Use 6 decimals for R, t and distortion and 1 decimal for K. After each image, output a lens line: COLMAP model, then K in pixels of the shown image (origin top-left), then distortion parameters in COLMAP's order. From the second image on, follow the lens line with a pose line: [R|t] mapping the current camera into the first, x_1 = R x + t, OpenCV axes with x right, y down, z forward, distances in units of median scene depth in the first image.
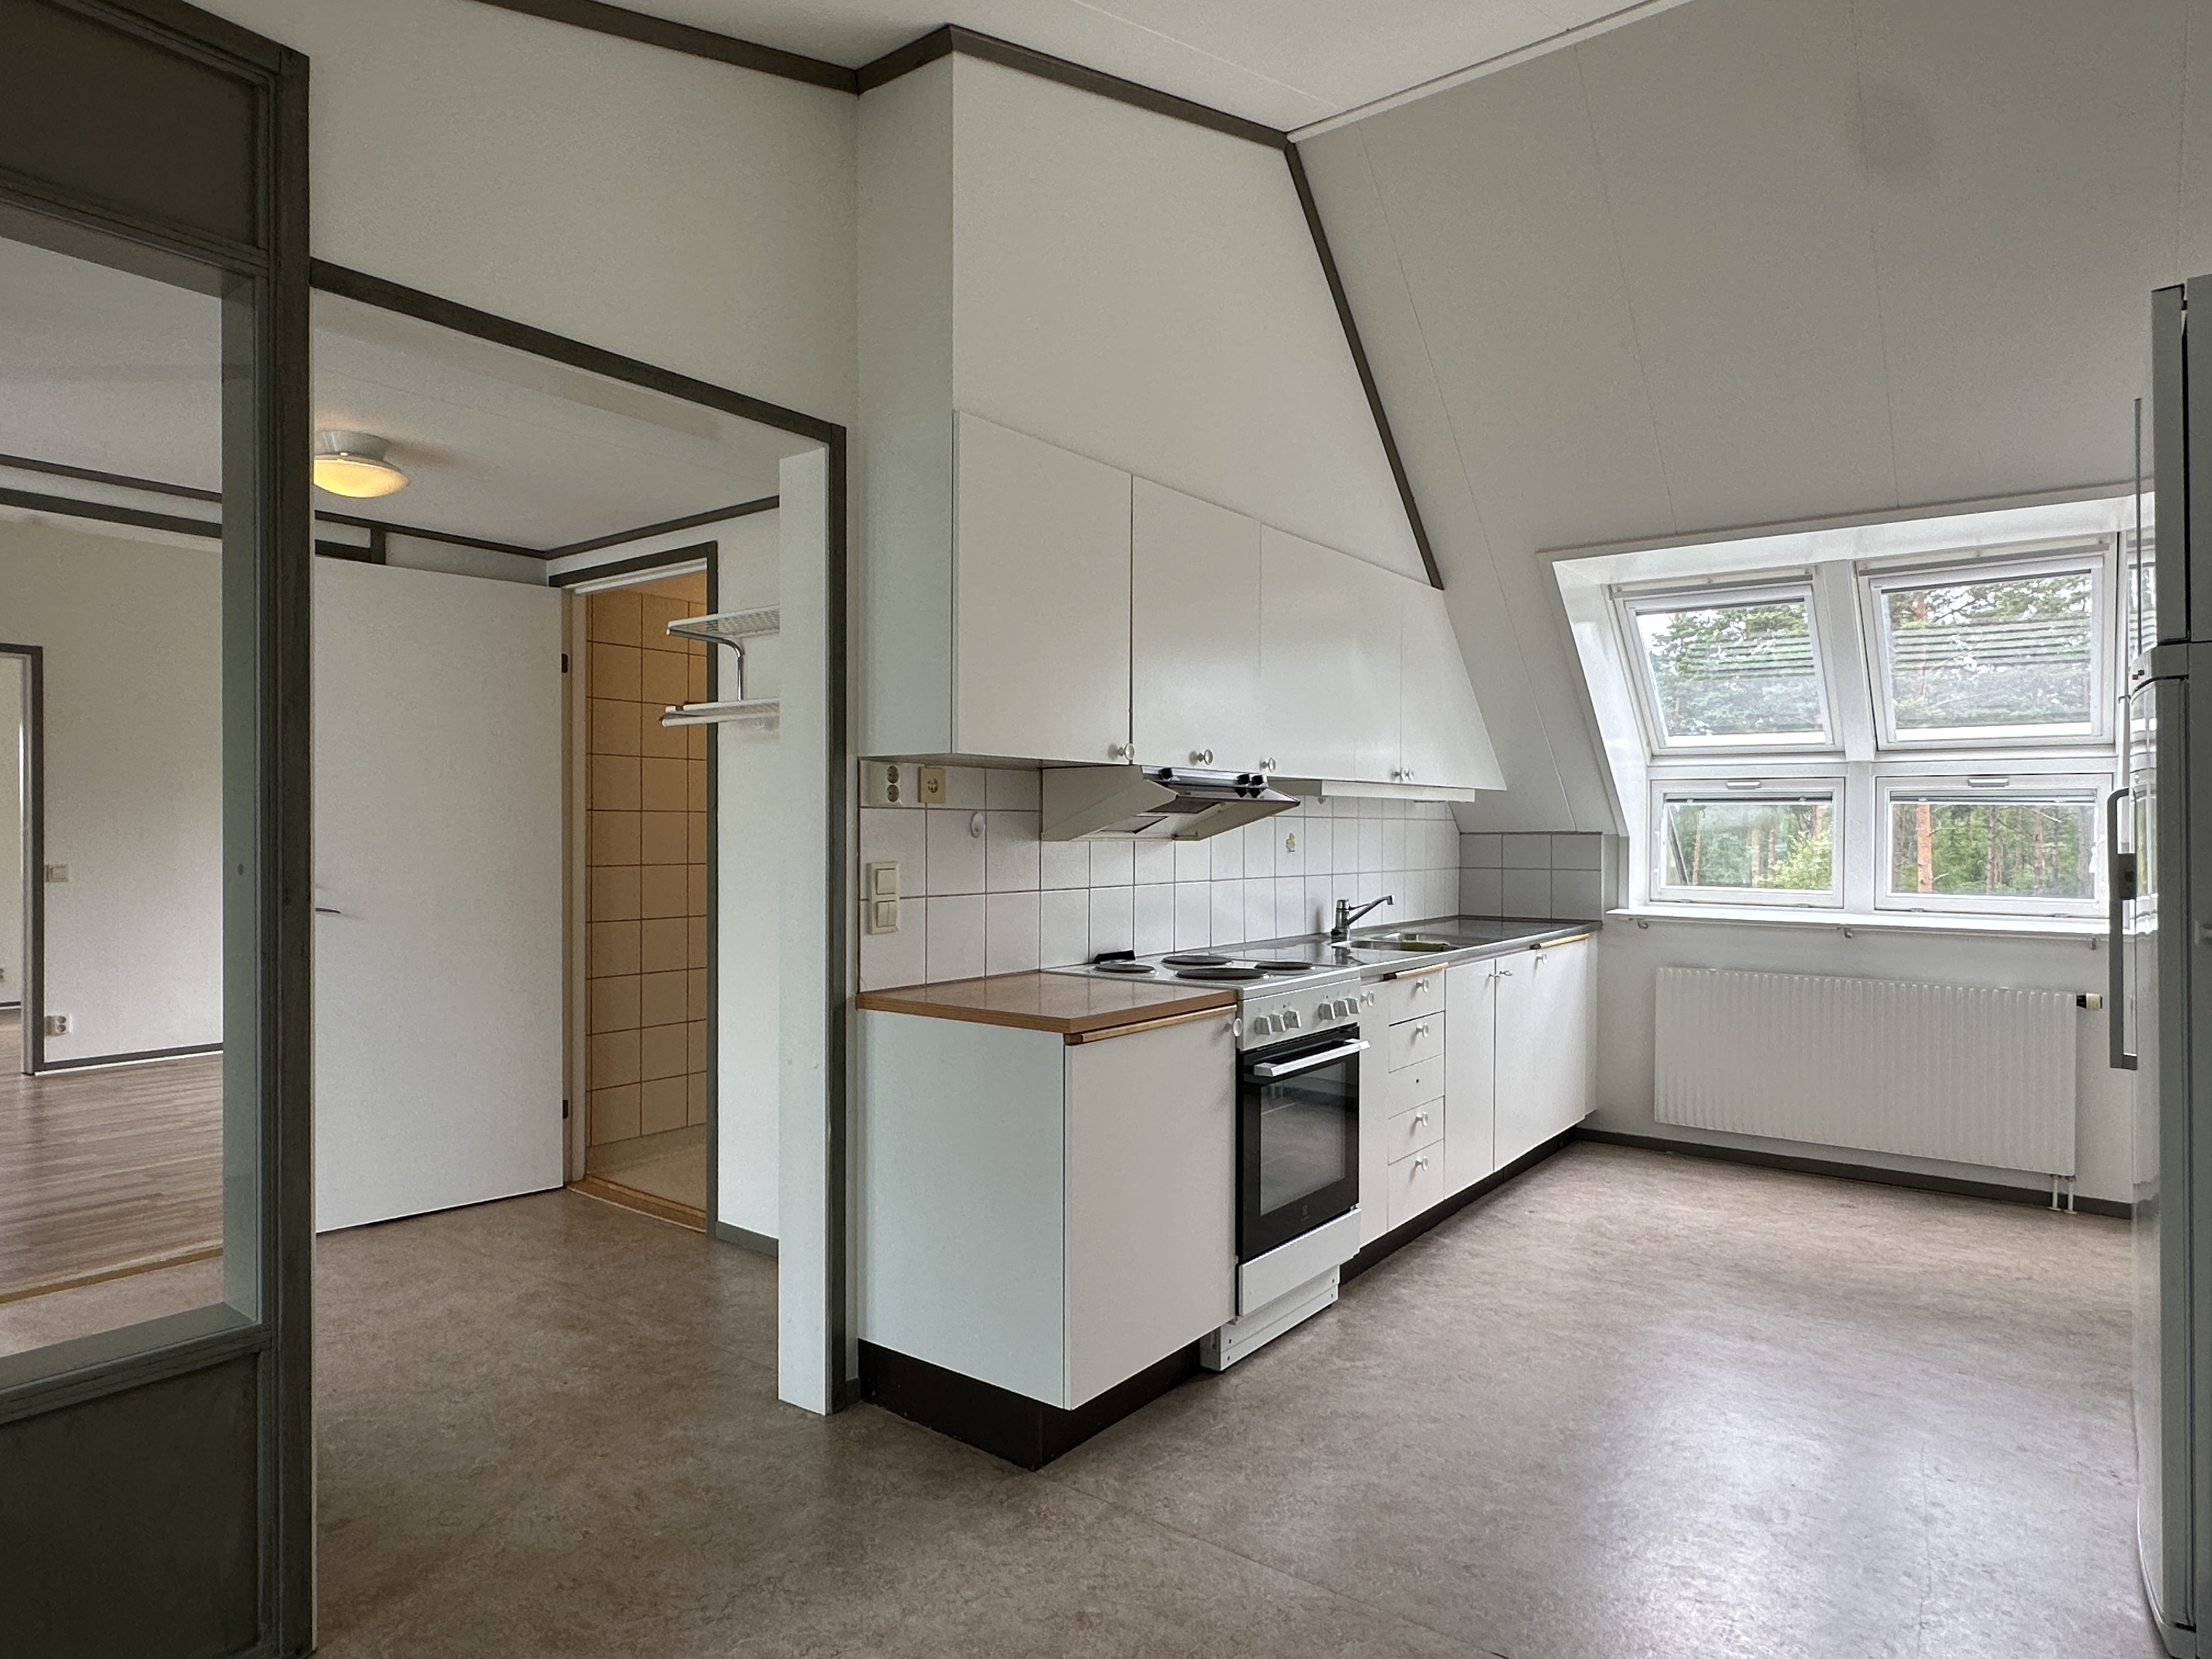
lens RADIAL K [[1304.0, 0, 1100.0], [0, 1304.0, 845.6], [0, 0, 1]] dist [-0.004387, -0.000059]
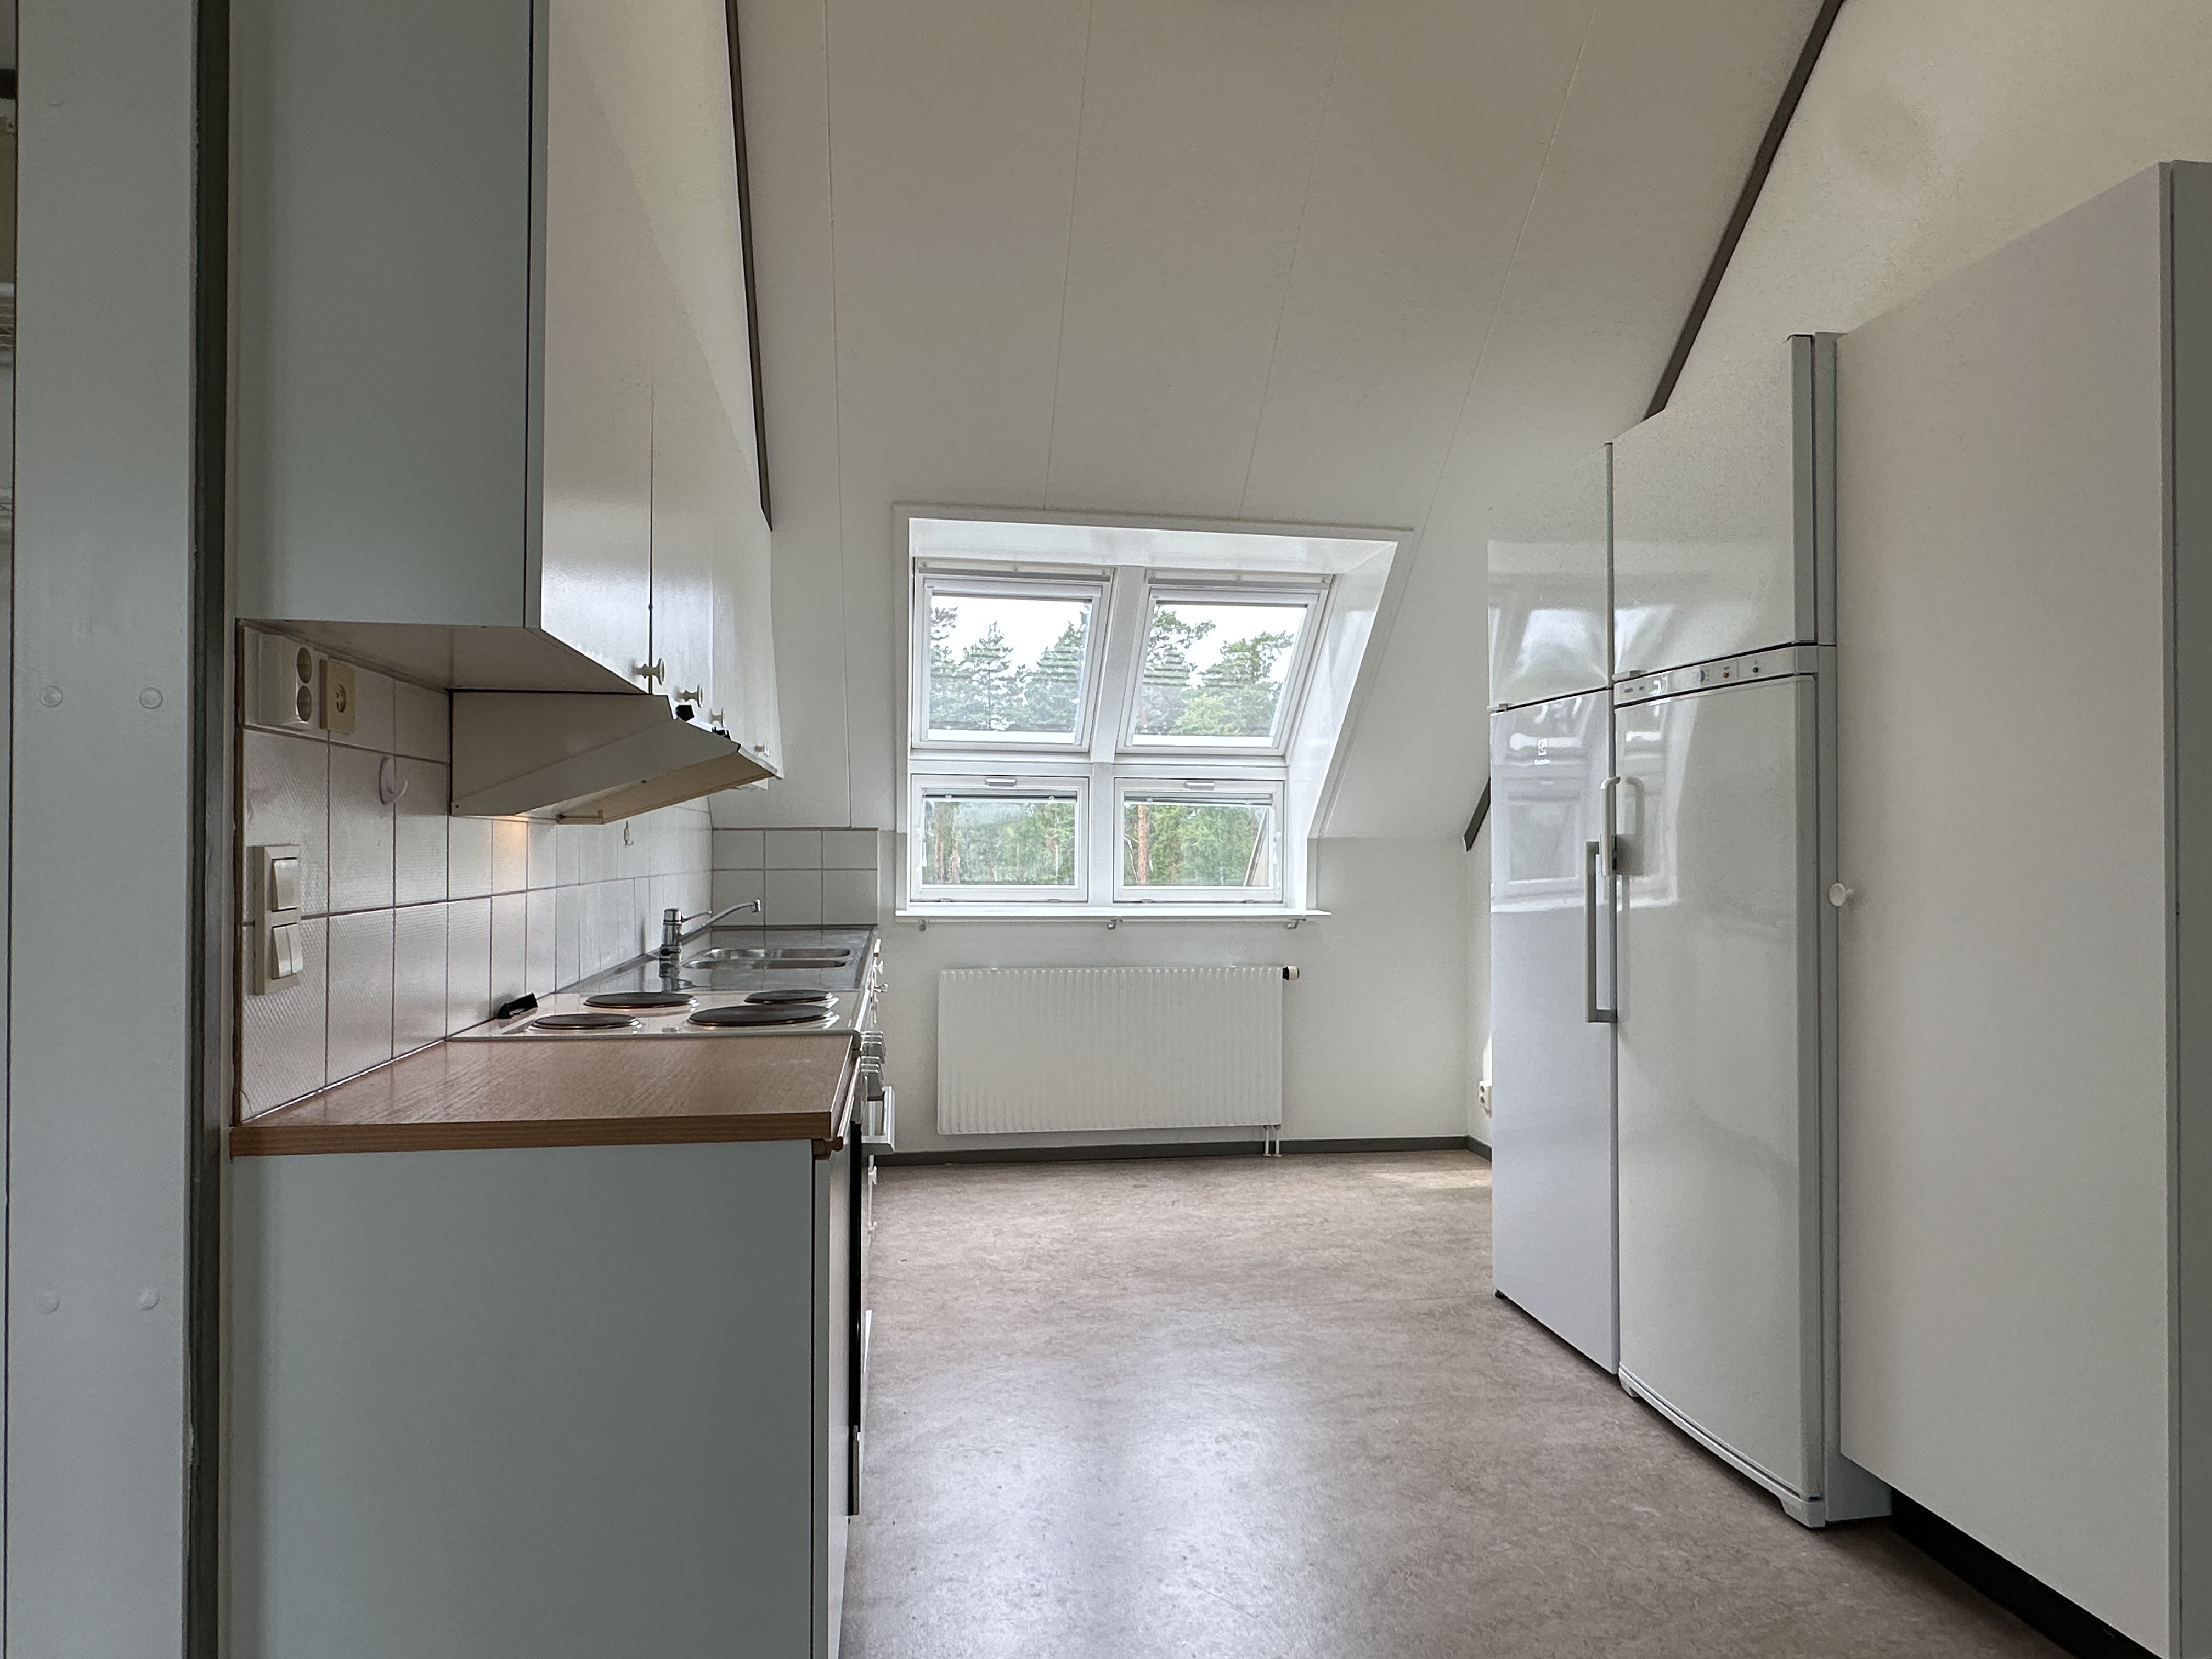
lens RADIAL K [[1304.0, 0, 1100.0], [0, 1304.0, 845.6], [0, 0, 1]] dist [-0.004387, -0.000059]
pose [[0.694702, 0.000994, 0.719297, -0.203771], [0.006846, 0.999945, -0.007993, 0.012777], [-0.719265, 0.010477, 0.694657, 0.302393]]
